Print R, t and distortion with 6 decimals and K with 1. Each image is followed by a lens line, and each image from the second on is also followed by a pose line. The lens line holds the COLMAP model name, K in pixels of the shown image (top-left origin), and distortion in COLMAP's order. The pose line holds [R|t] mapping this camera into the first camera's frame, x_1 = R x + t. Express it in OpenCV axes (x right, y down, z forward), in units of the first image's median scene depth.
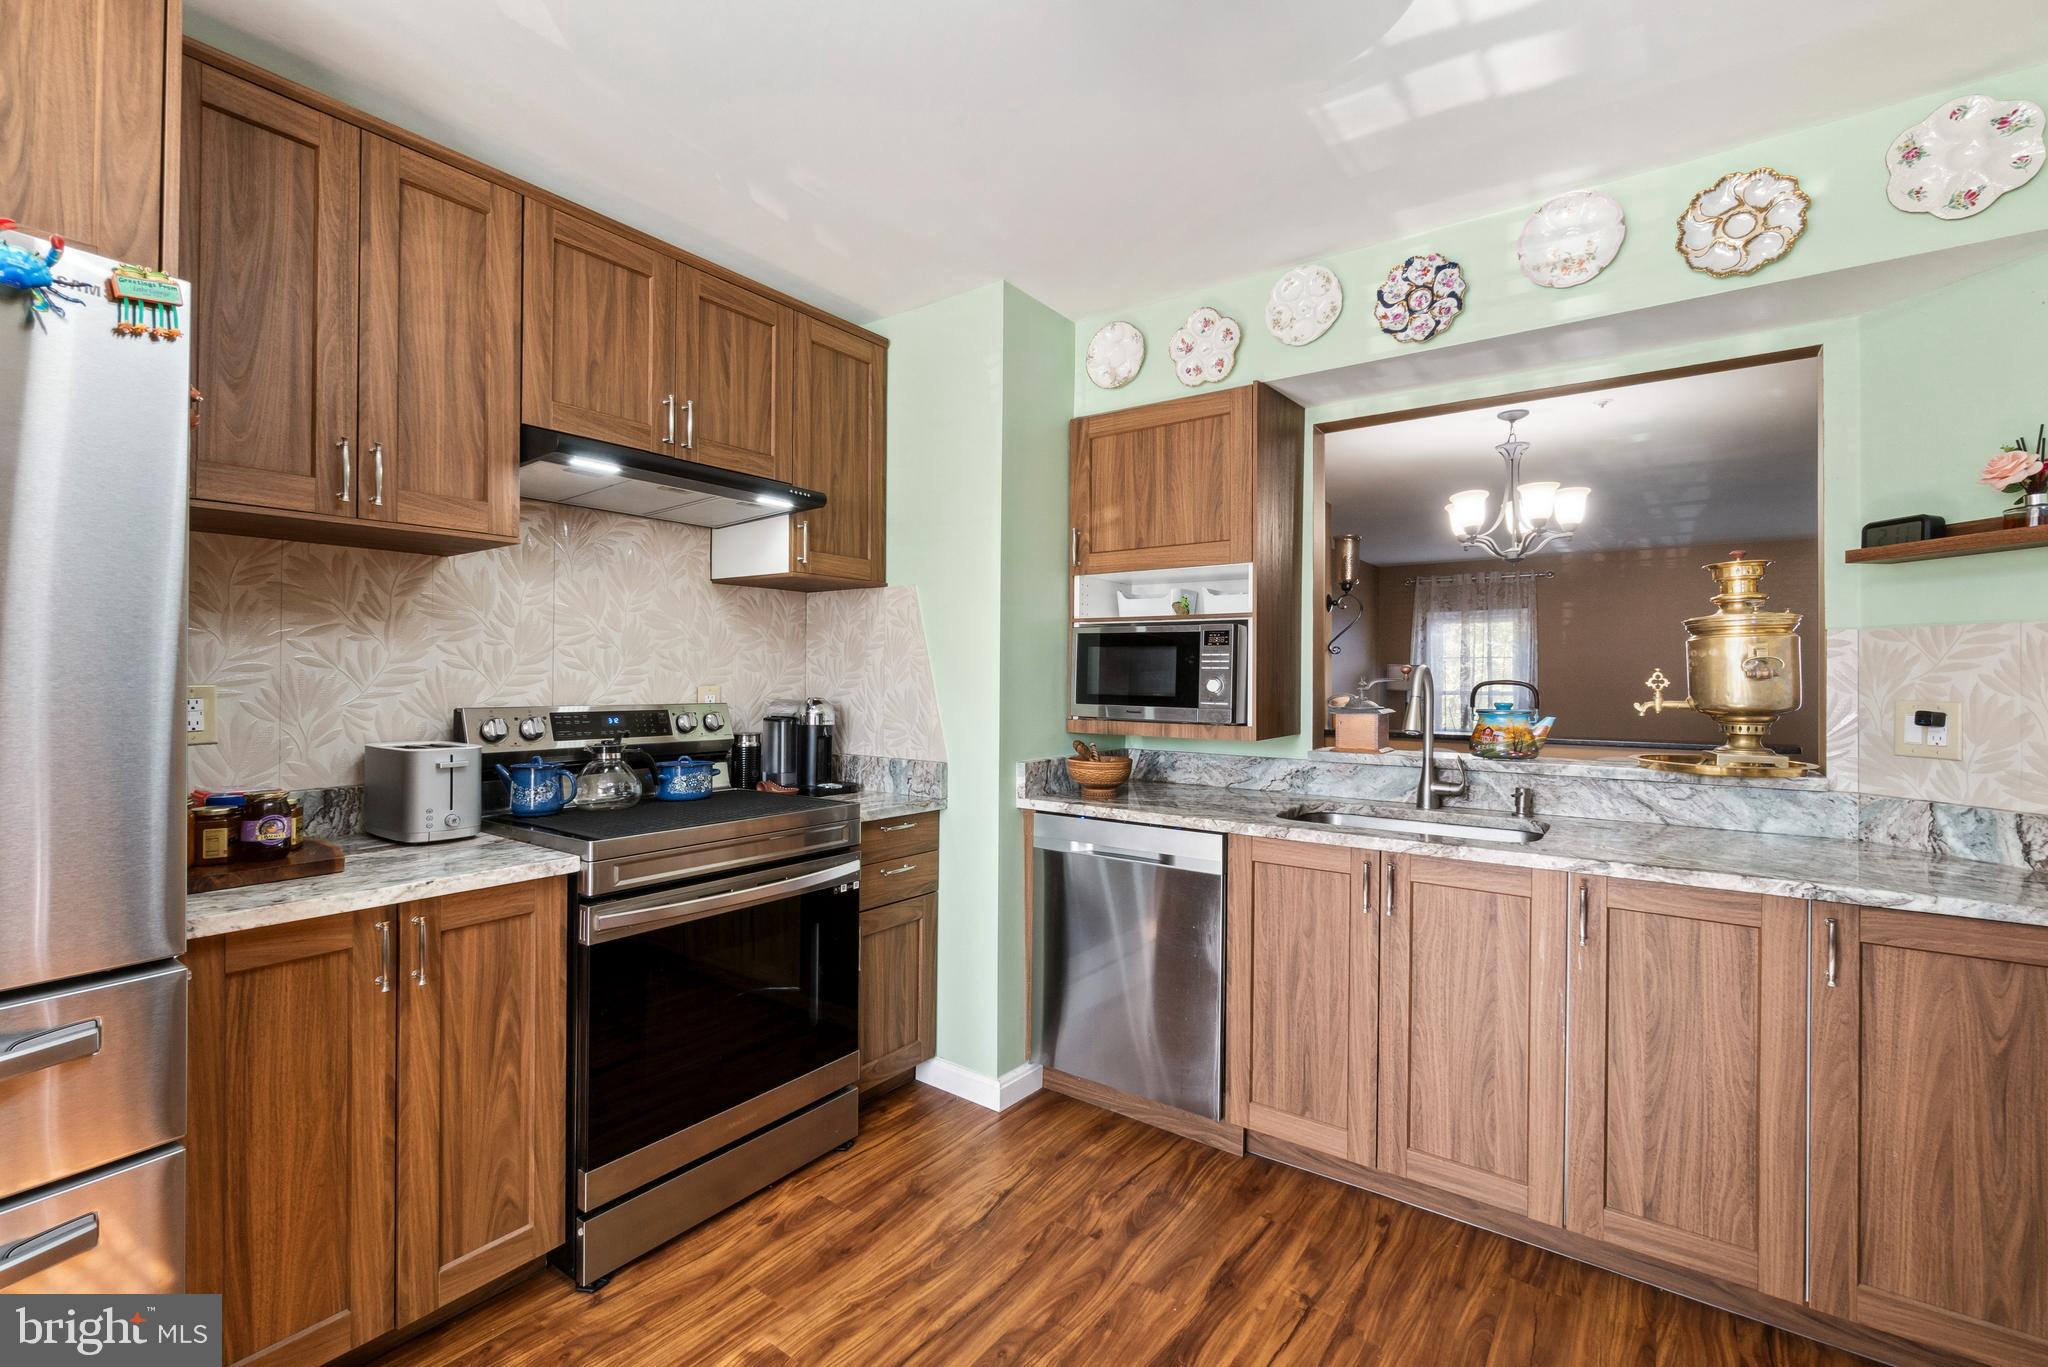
lens RADIAL K [[887.8, 0, 1018.0], [0, 887.8, 673.6], [0, 0, 1]] dist [-0.006642, -0.000091]
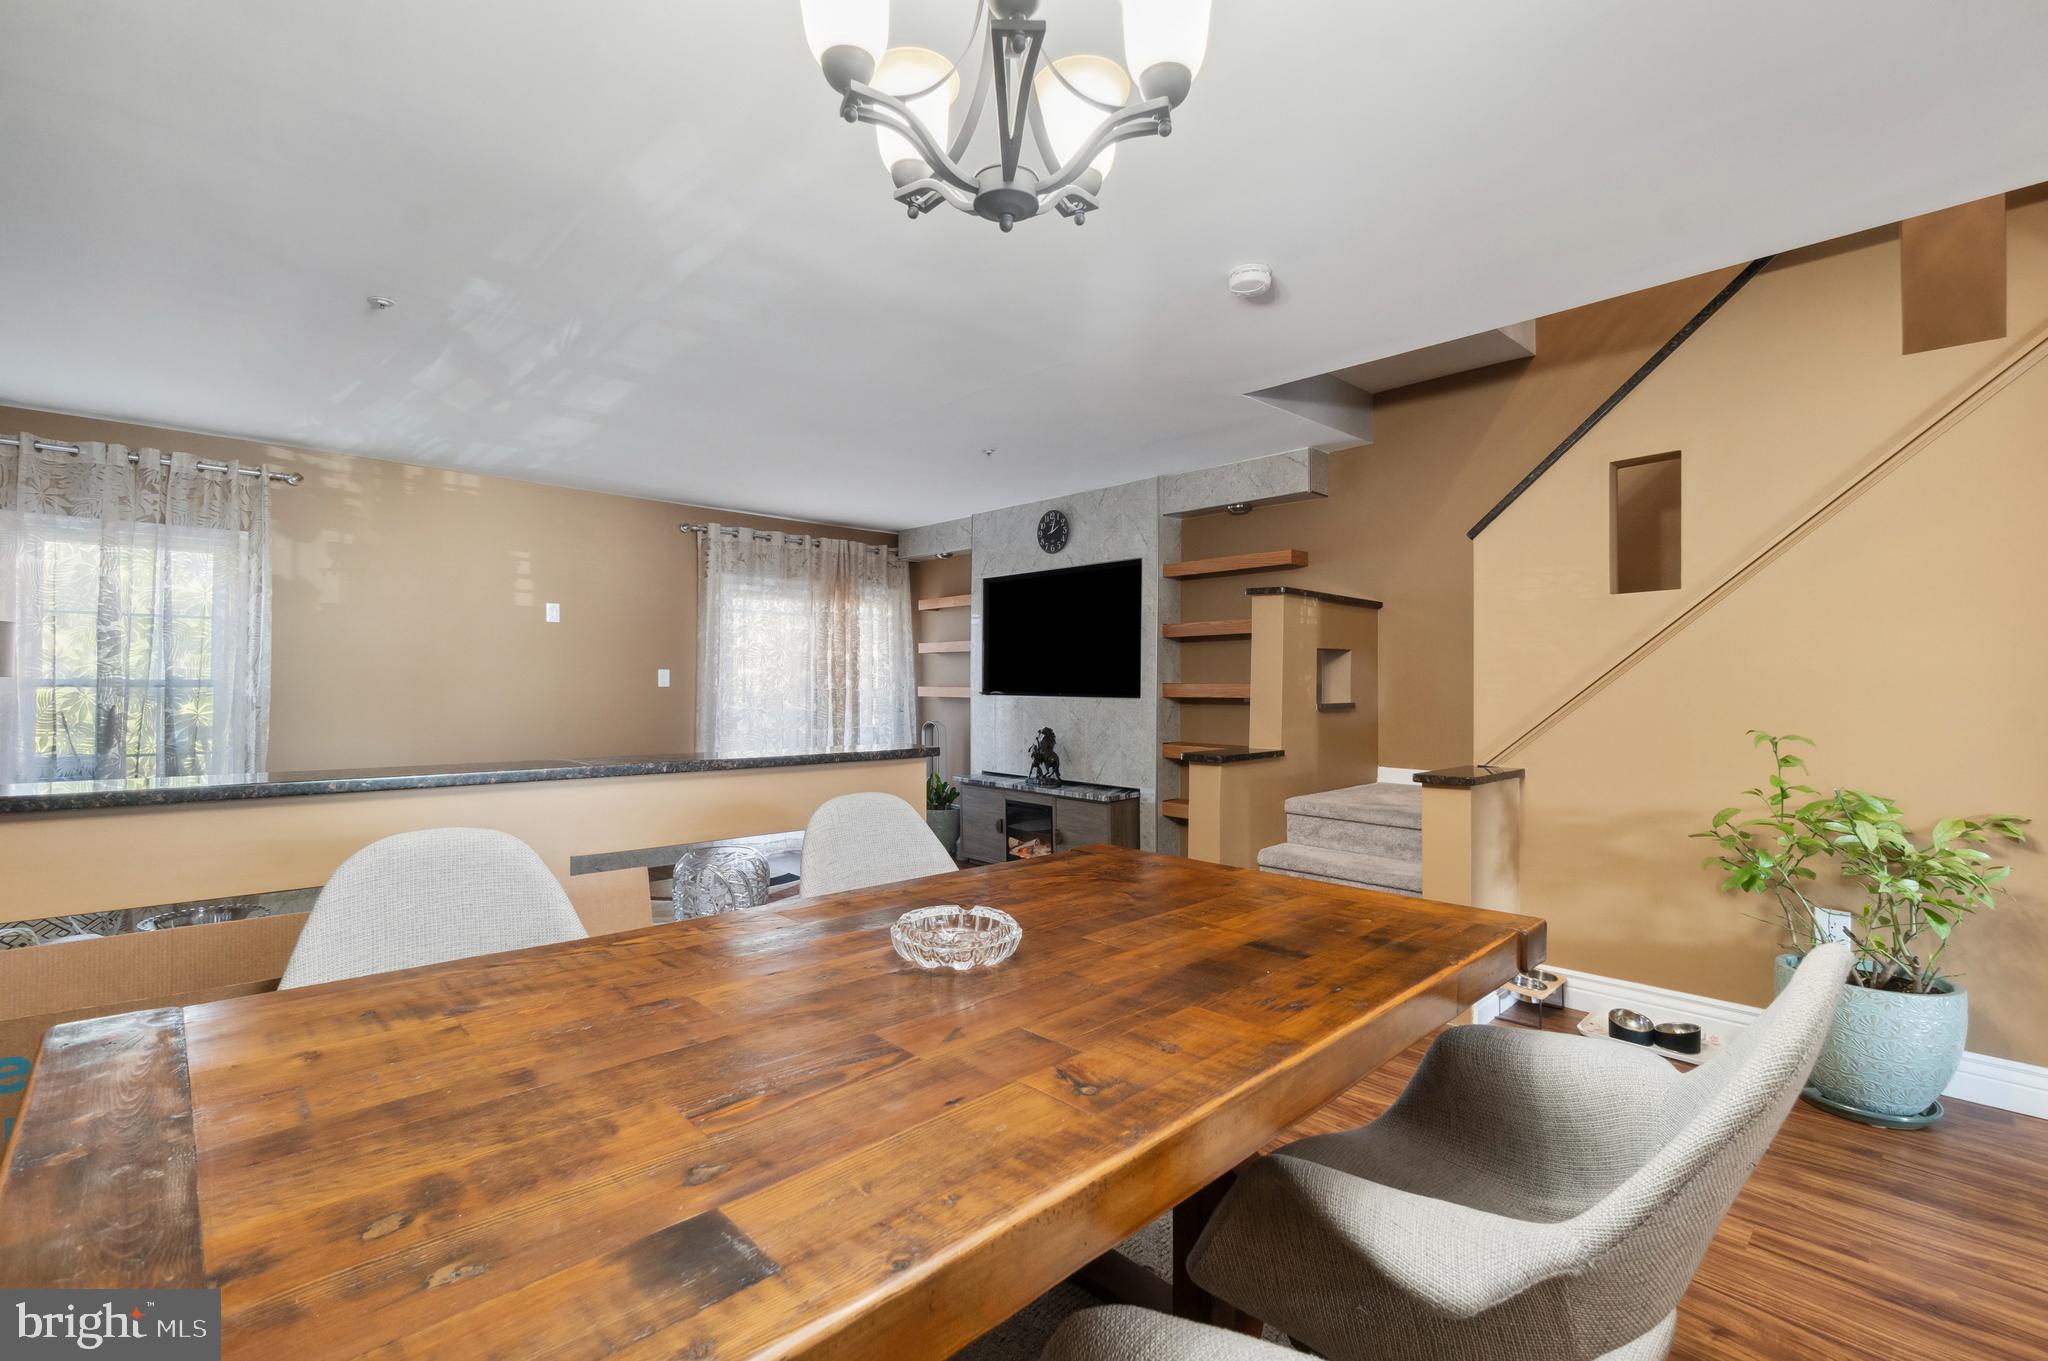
lens RADIAL K [[887.8, 0, 1018.0], [0, 887.8, 670.6], [0, 0, 1]] dist [-0.006642, -0.000091]
pose [[0.179925, 0.013844, 0.983583, 0.446200], [-0.007844, 0.999889, -0.012639, 0.064682], [-0.983649, -0.005441, 0.180014, 1.615856]]
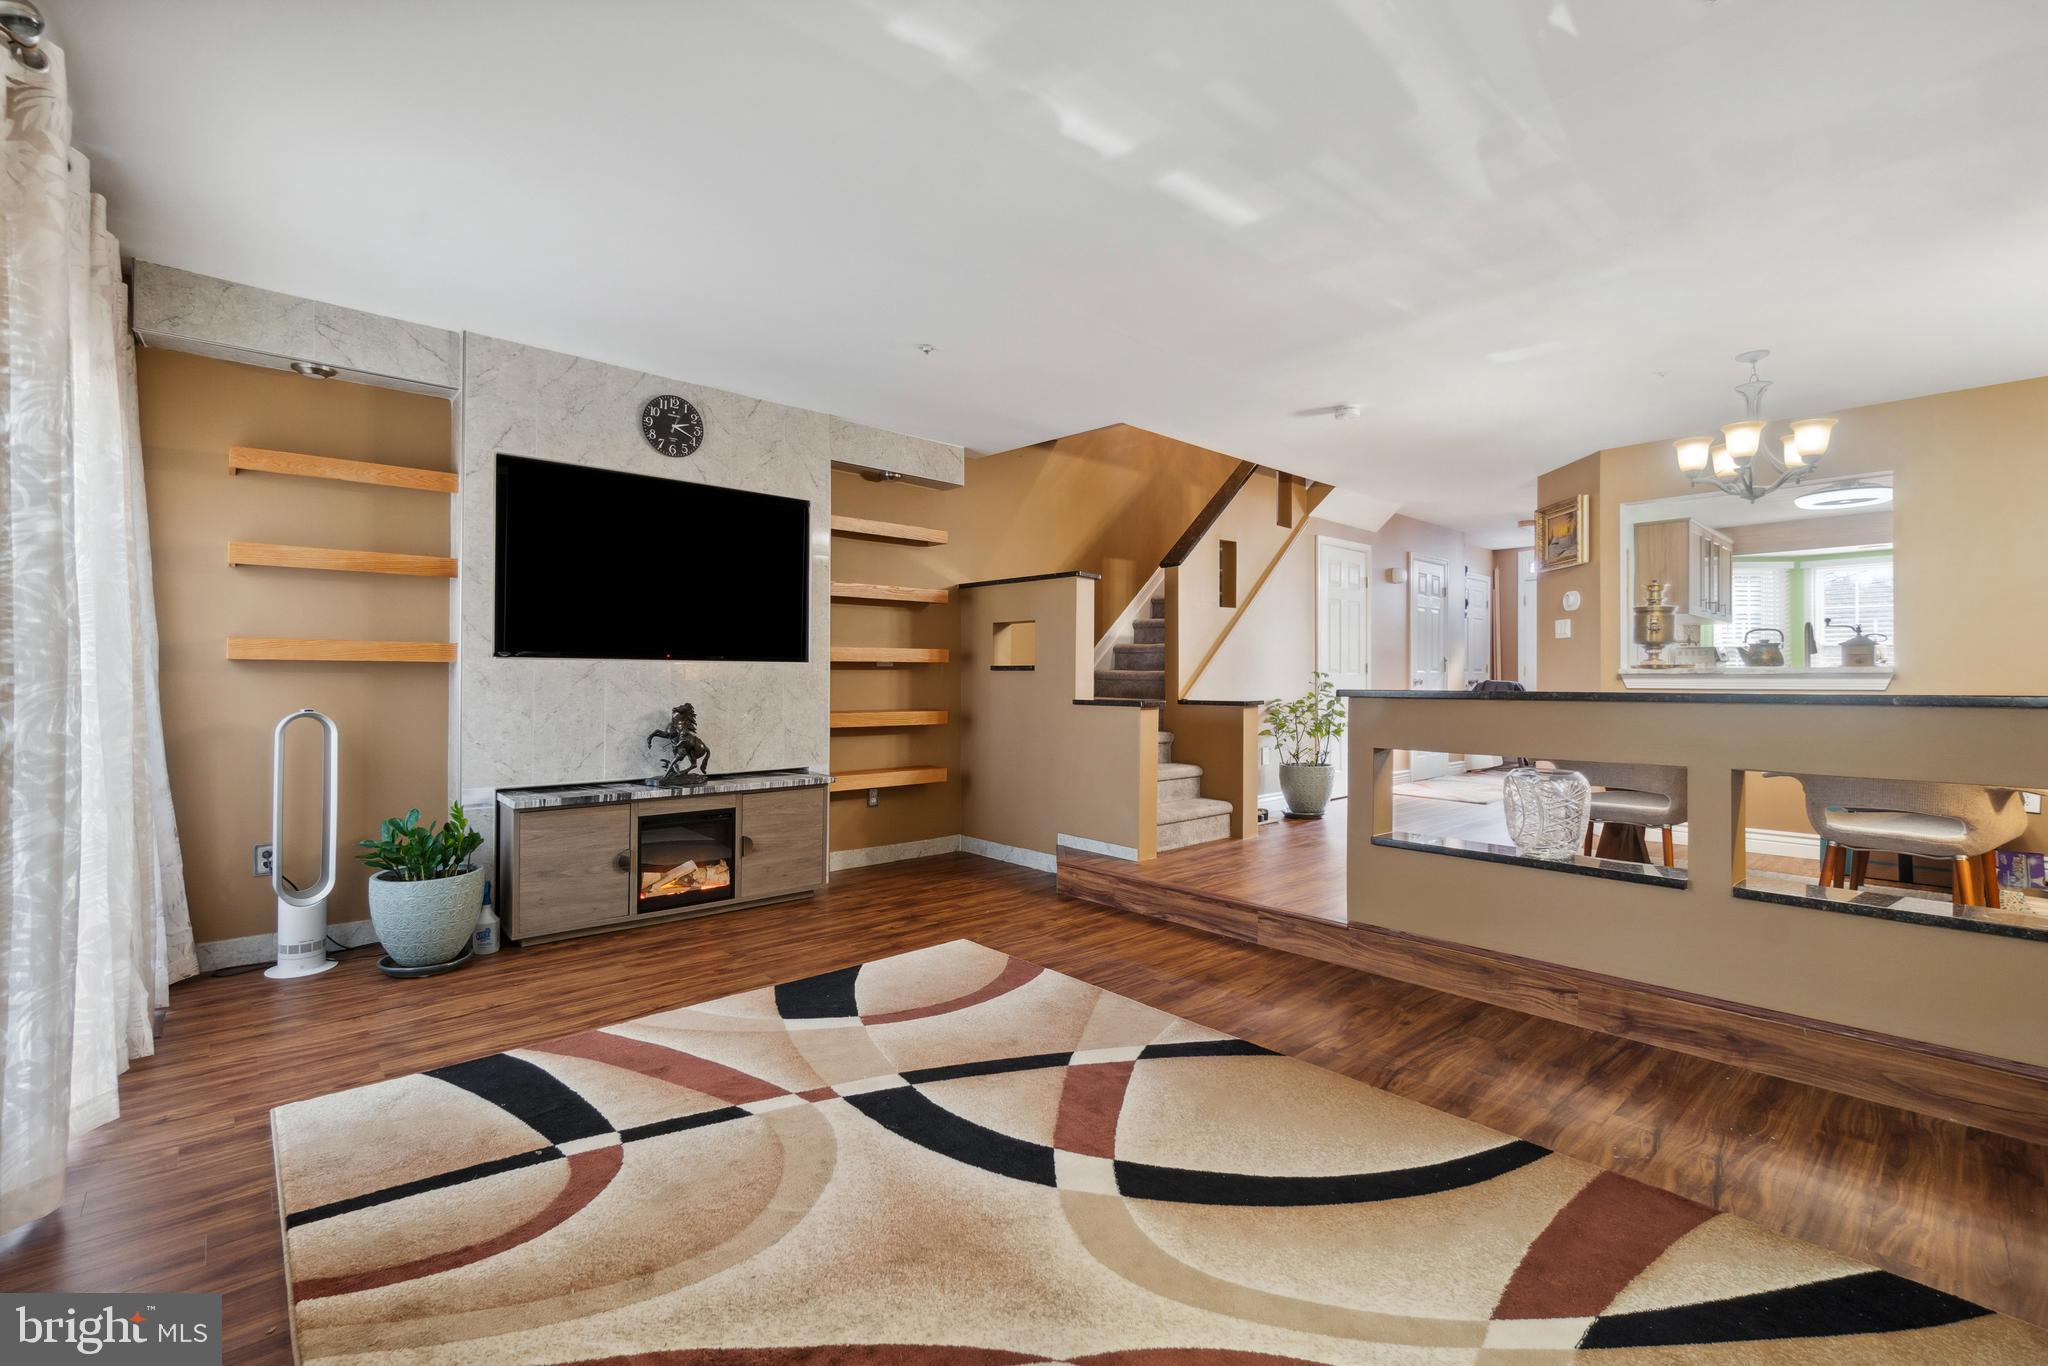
lens RADIAL K [[904.6, 0, 1013.0], [0, 904.6, 670.1], [0, 0, 1]] dist [0.000071, -0.000161]
pose [[-0.979152, -0.002170, 0.203119, 2.052315], [-0.004975, 0.999899, -0.013299, 0.154492], [-0.203070, -0.014032, -0.979064, 3.806883]]
